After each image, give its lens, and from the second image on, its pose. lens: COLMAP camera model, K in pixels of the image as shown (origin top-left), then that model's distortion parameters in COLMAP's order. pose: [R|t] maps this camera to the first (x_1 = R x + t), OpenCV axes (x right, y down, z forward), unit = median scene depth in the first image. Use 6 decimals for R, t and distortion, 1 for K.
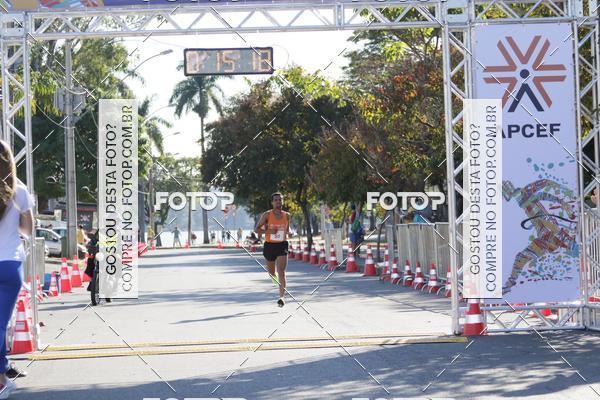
lens RADIAL K [[2648.8, 0, 282.5], [0, 2648.8, 162.3], [0, 0, 1]] dist [0.134741, 0.000000]
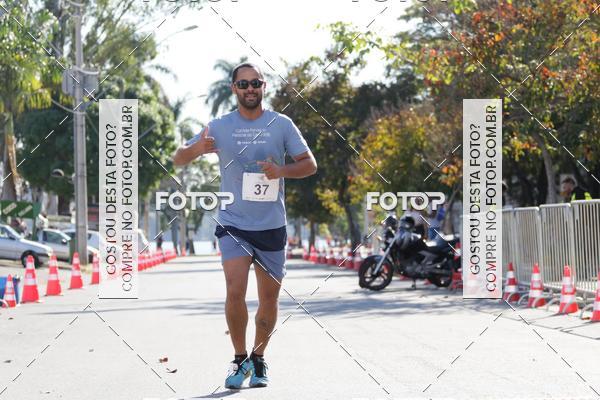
lens RADIAL K [[2648.8, 0, 302.7], [0, 2648.8, 204.0], [0, 0, 1]] dist [0.134741, 0.000000]
pose [[0.999942, 0.007041, -0.008104, 0.000460], [-0.006947, 0.999909, 0.011596, 0.005591], [0.008185, -0.011539, 0.999900, 0.116933]]
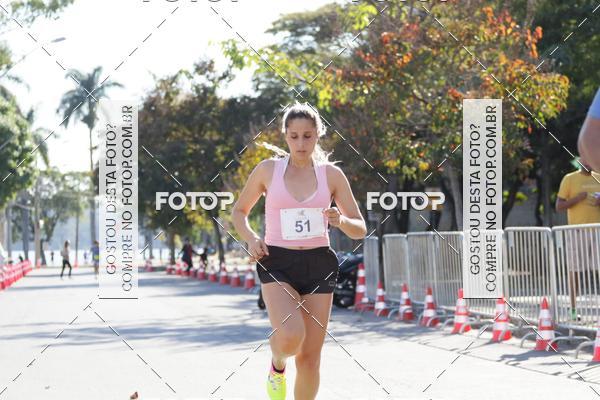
lens RADIAL K [[2648.8, 0, 343.3], [0, 2648.8, 210.3], [0, 0, 1]] dist [0.134741, 0.000000]
pose [[0.997748, 0.008658, 0.066511, -0.007617], [-0.009342, 0.999907, 0.009985, 0.004114], [-0.066419, -0.010584, 0.997736, 0.119737]]
